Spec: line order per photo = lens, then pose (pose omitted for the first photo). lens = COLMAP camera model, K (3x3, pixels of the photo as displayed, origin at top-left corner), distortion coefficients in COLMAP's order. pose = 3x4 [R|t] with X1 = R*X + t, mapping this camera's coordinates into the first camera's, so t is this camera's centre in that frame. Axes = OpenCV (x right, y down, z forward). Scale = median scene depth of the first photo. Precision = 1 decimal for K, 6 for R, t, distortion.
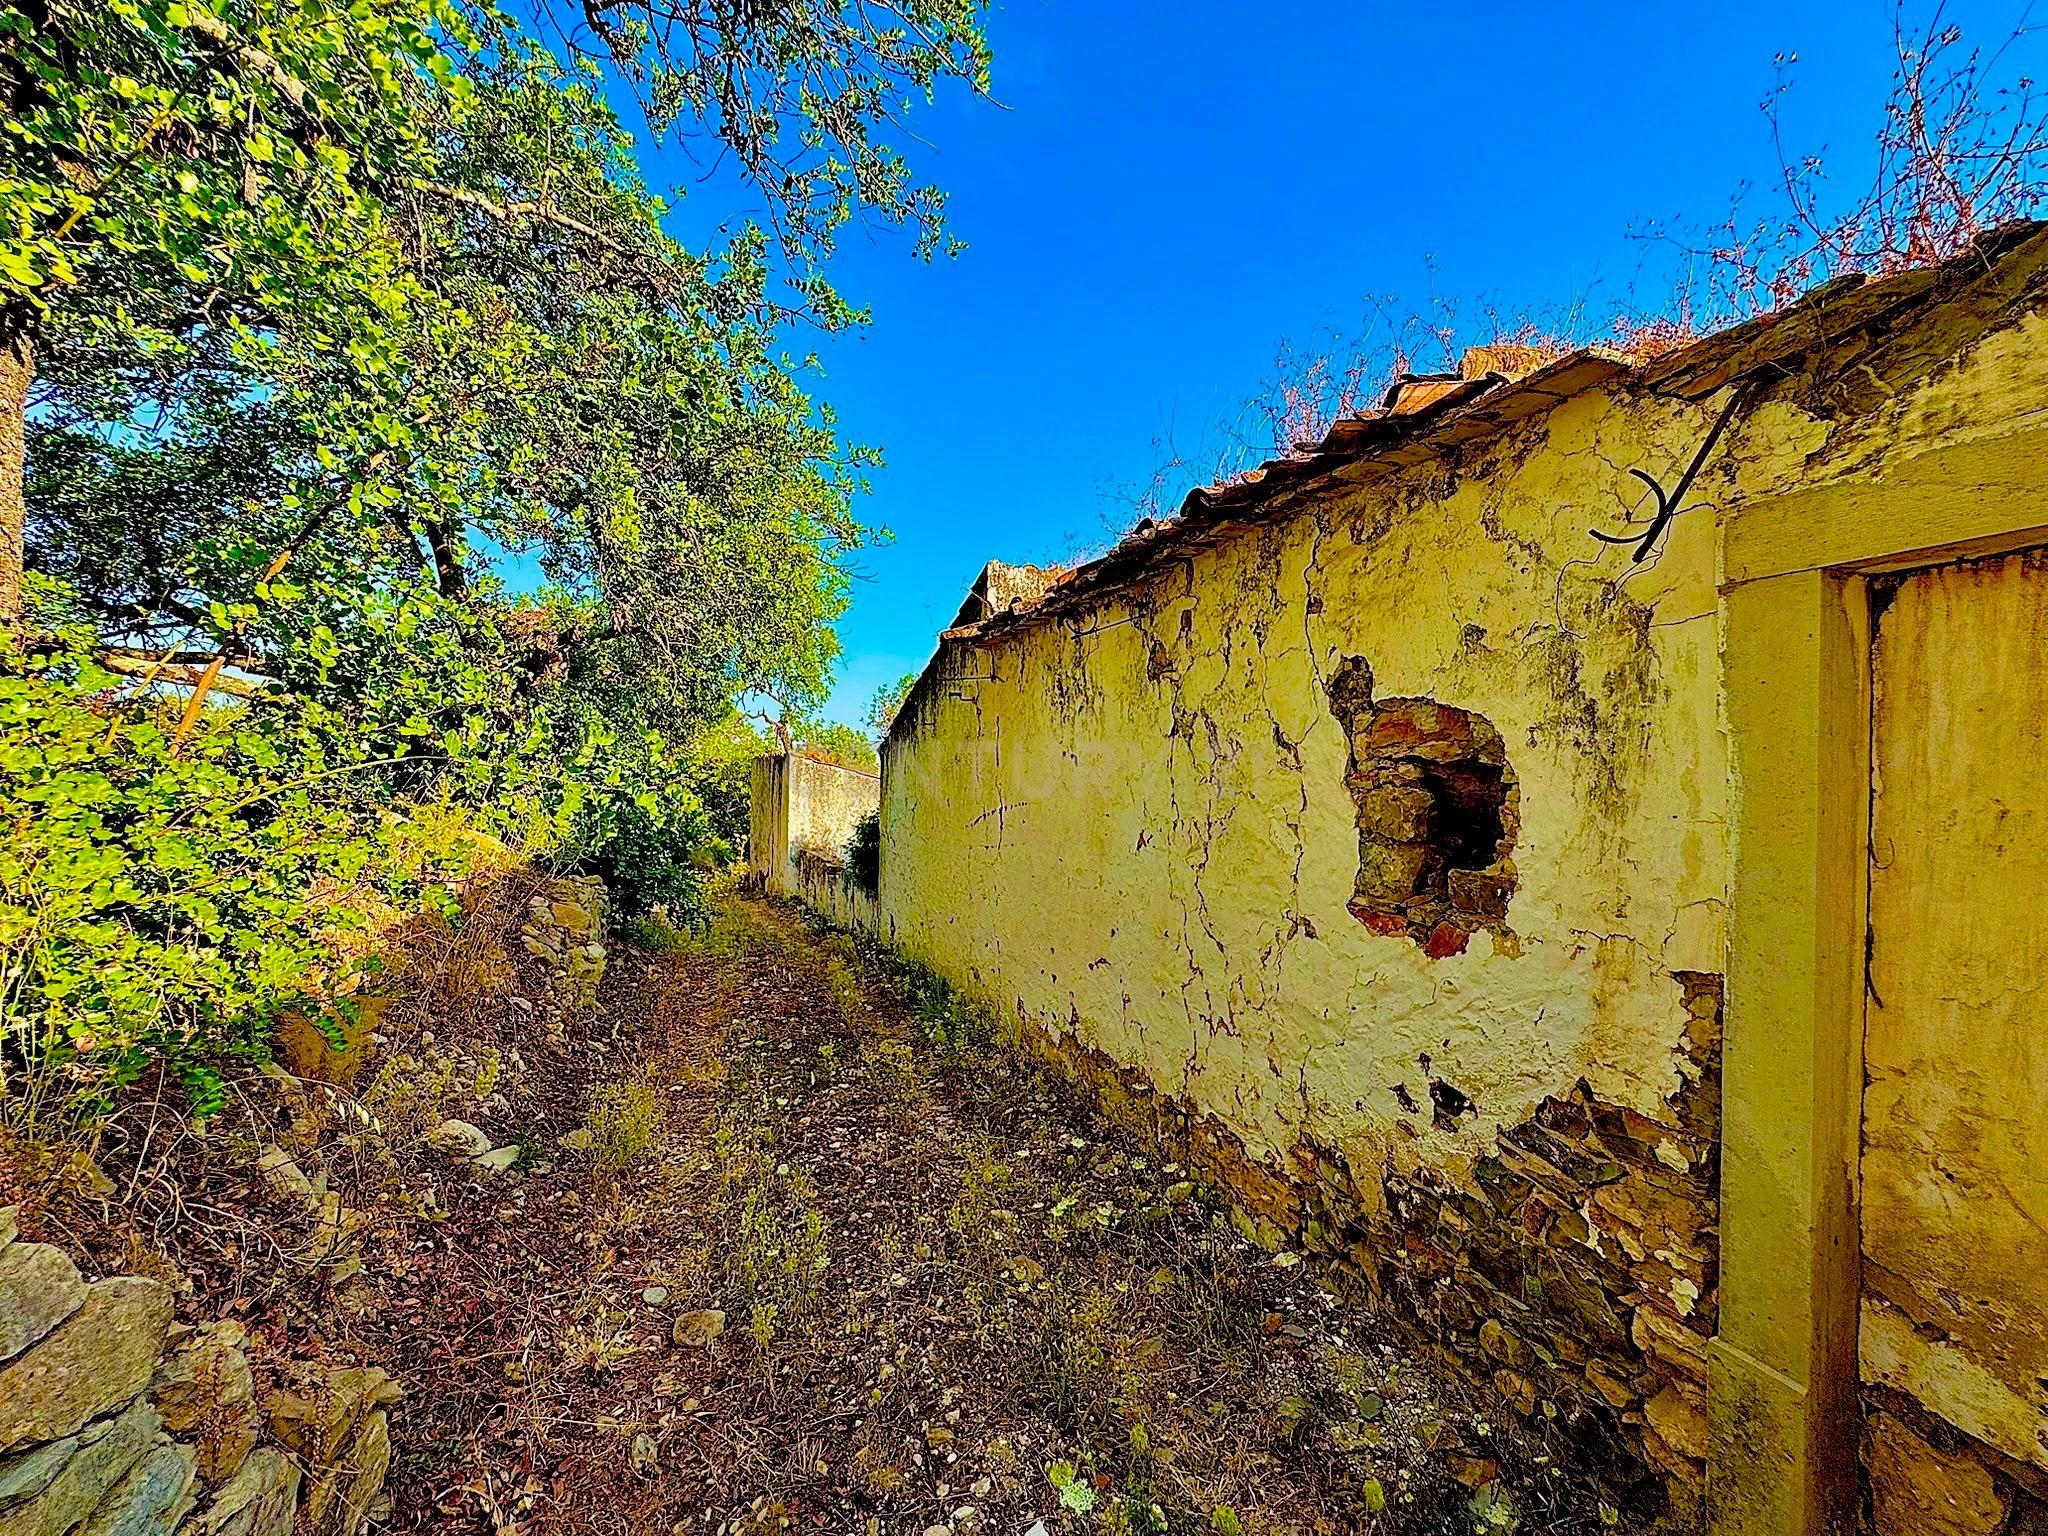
lens RADIAL K [[811.3, 0, 1002.0], [0, 811.3, 773.4], [0, 0, 1]] dist [-0.001973, 0.000363]
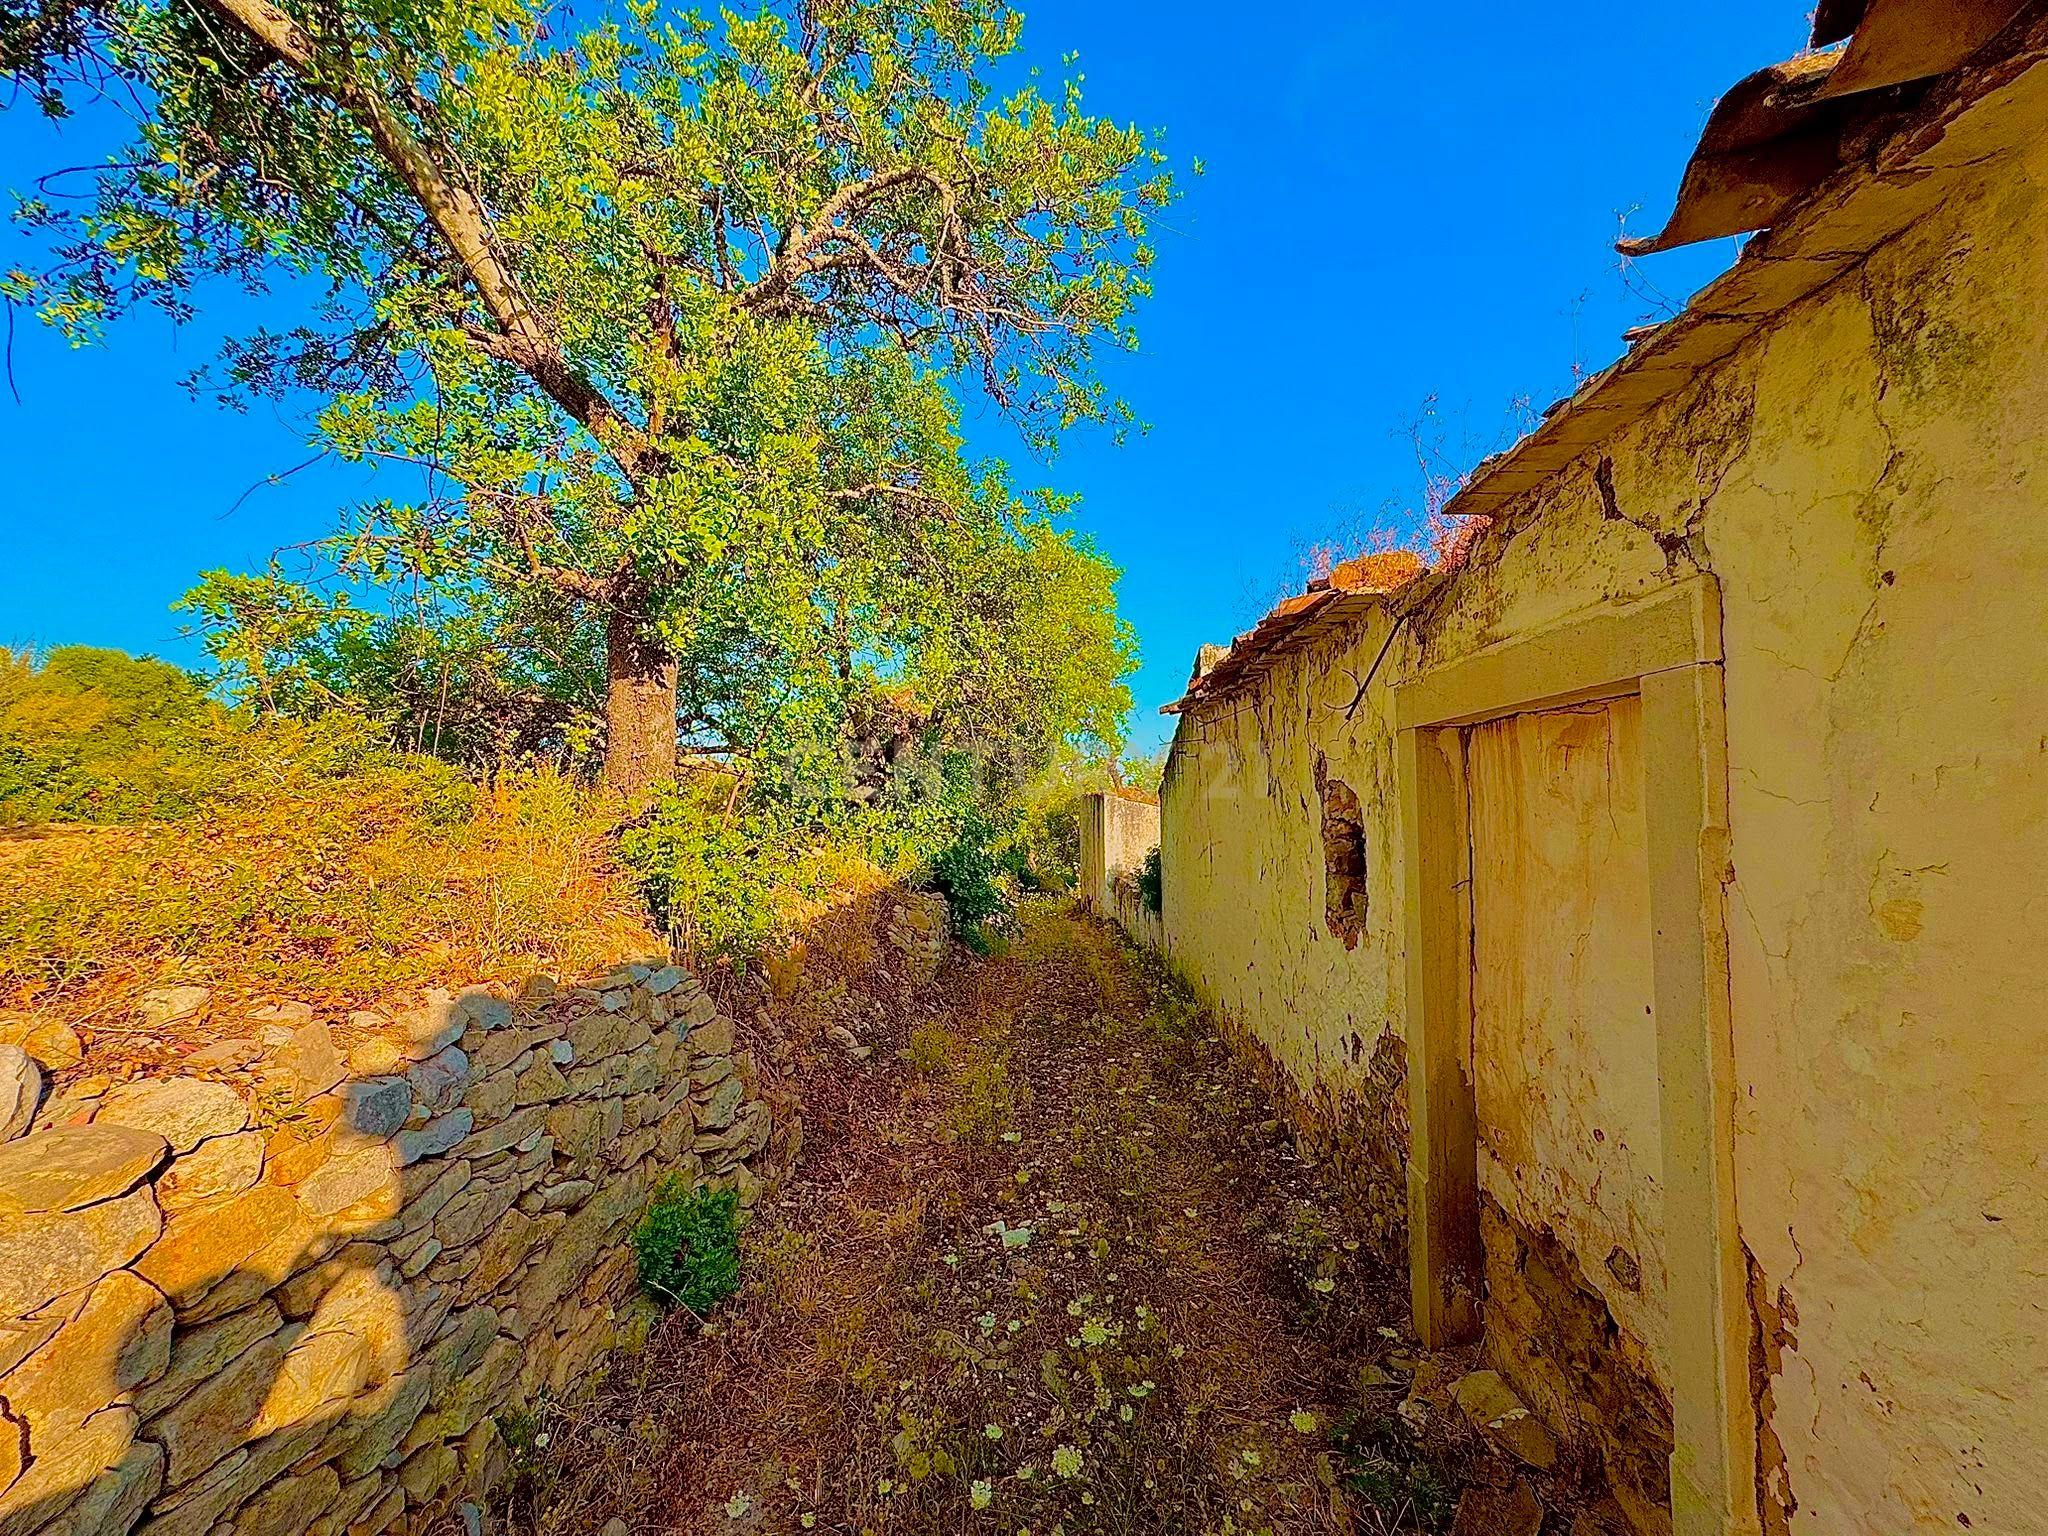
lens RADIAL K [[811.3, 0, 1002.0], [0, 811.3, 773.4], [0, 0, 1]] dist [-0.001973, 0.000363]
pose [[0.906934, -0.037806, -0.419574, 0.498077], [0.023349, 0.998945, -0.039542, -0.052743], [0.420626, 0.026066, 0.906860, -0.571535]]
